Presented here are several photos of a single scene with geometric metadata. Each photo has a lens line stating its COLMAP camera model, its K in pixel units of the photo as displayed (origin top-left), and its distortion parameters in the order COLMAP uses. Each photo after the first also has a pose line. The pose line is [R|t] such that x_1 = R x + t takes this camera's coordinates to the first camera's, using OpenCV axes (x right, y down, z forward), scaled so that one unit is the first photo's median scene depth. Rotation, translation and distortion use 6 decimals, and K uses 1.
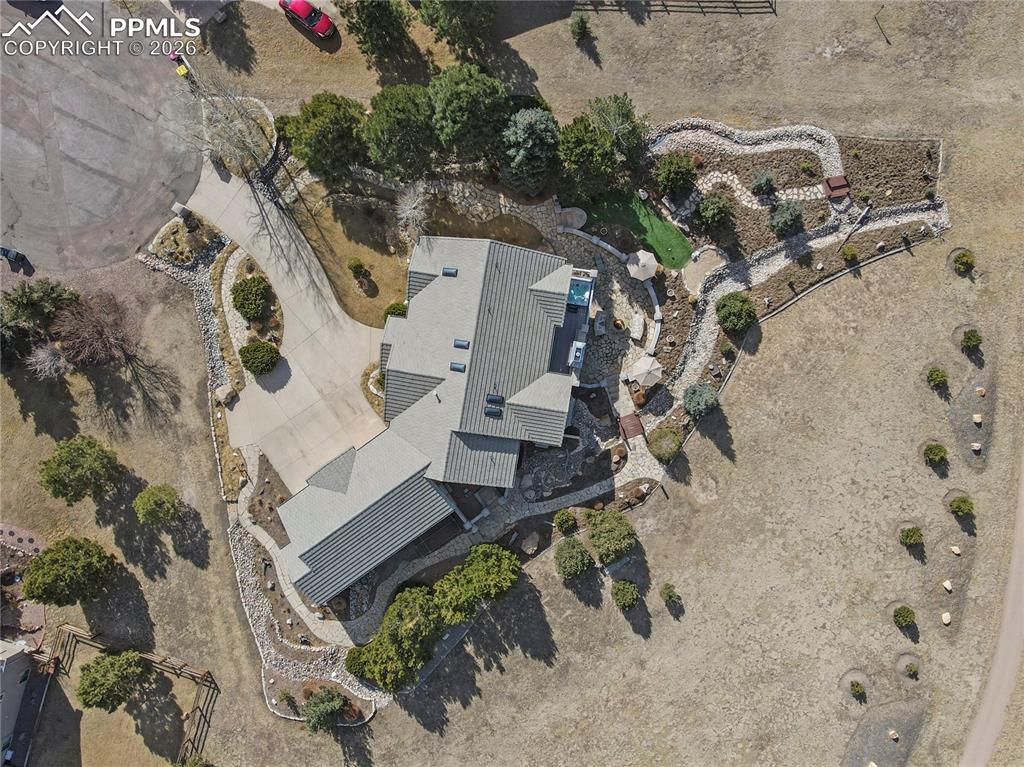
lens RADIAL K [[750.8, 0, 512.0], [0, 750.8, 383.5], [0, 0, 1]] dist [0.004442, 0.006647]
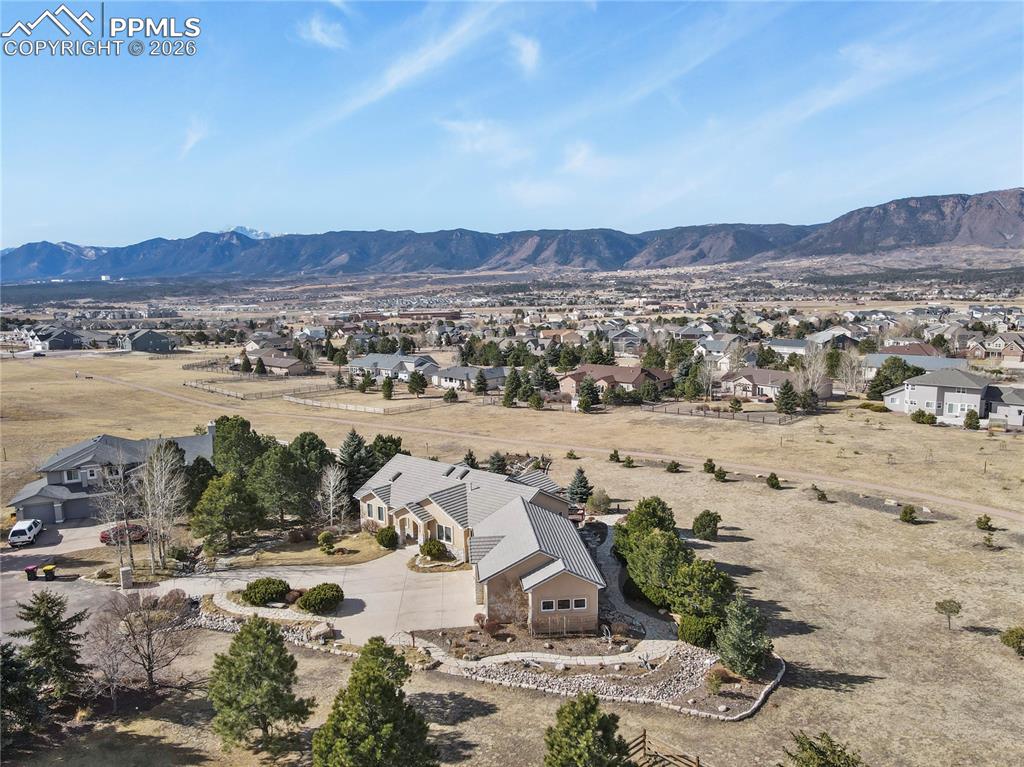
lens RADIAL K [[750.8, 0, 512.0], [0, 750.8, 383.5], [0, 0, 1]] dist [0.004442, 0.006647]
pose [[0.502586, -0.097385, 0.859024, -0.940943], [0.864523, 0.059578, -0.499049, 0.571494], [-0.002579, 0.993462, 0.114134, 0.640716]]
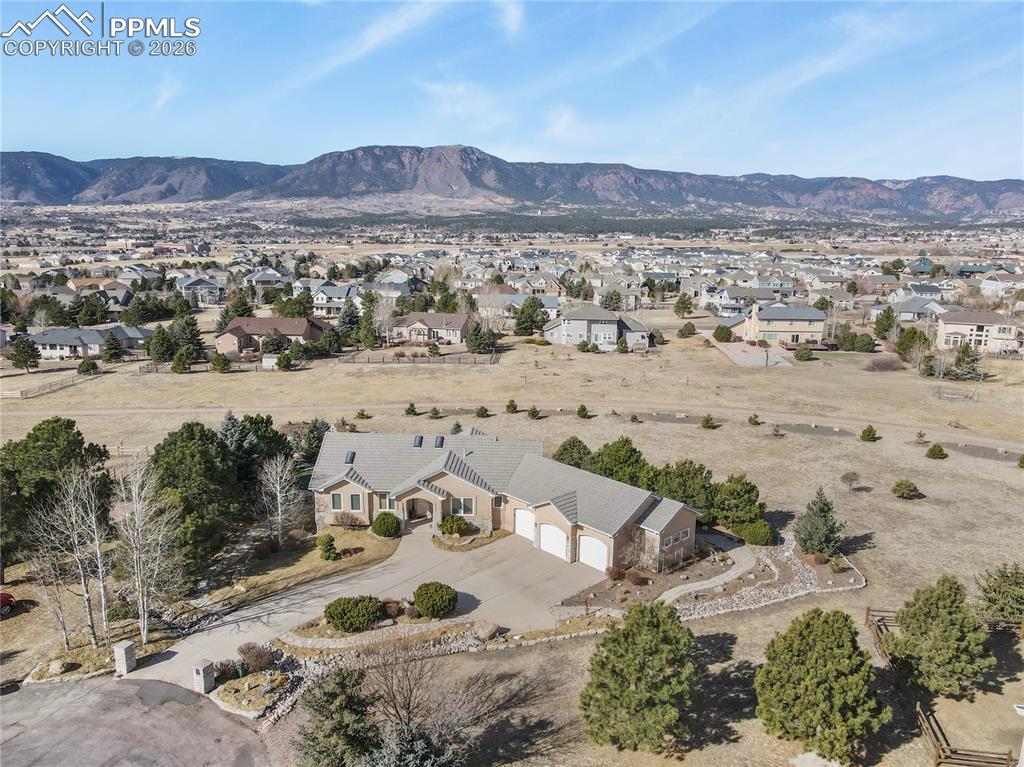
lens RADIAL K [[777.1, 0, 513.1], [0, 777.1, 365.5], [0, 0, 1]] dist [0.001505, 0.034896]
pose [[-0.126024, -0.156445, 0.979614, -1.064434], [0.991980, -0.010200, 0.125986, -0.051949], [-0.009717, 0.987634, 0.156476, 0.632397]]
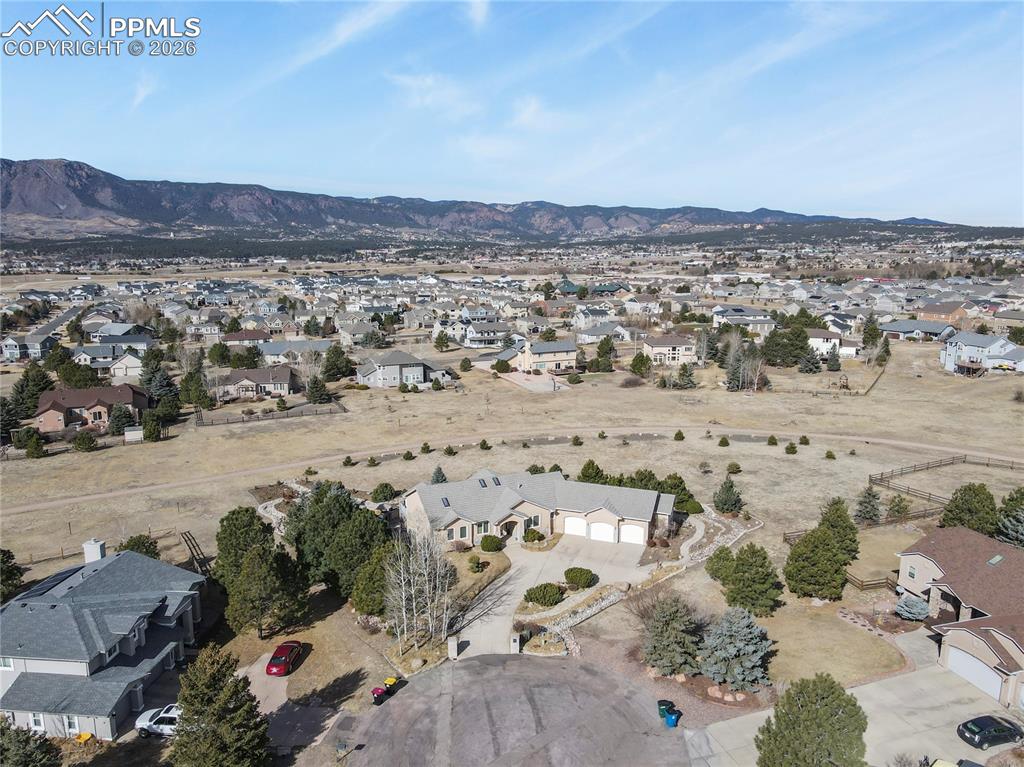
lens RADIAL K [[750.8, 0, 512.0], [0, 750.8, 383.5], [0, 0, 1]] dist [0.004442, 0.006647]
pose [[-0.551573, -0.127072, 0.824391, -1.229722], [0.833979, -0.102601, 0.542173, -0.749040], [0.015688, 0.986573, 0.162567, 0.478442]]
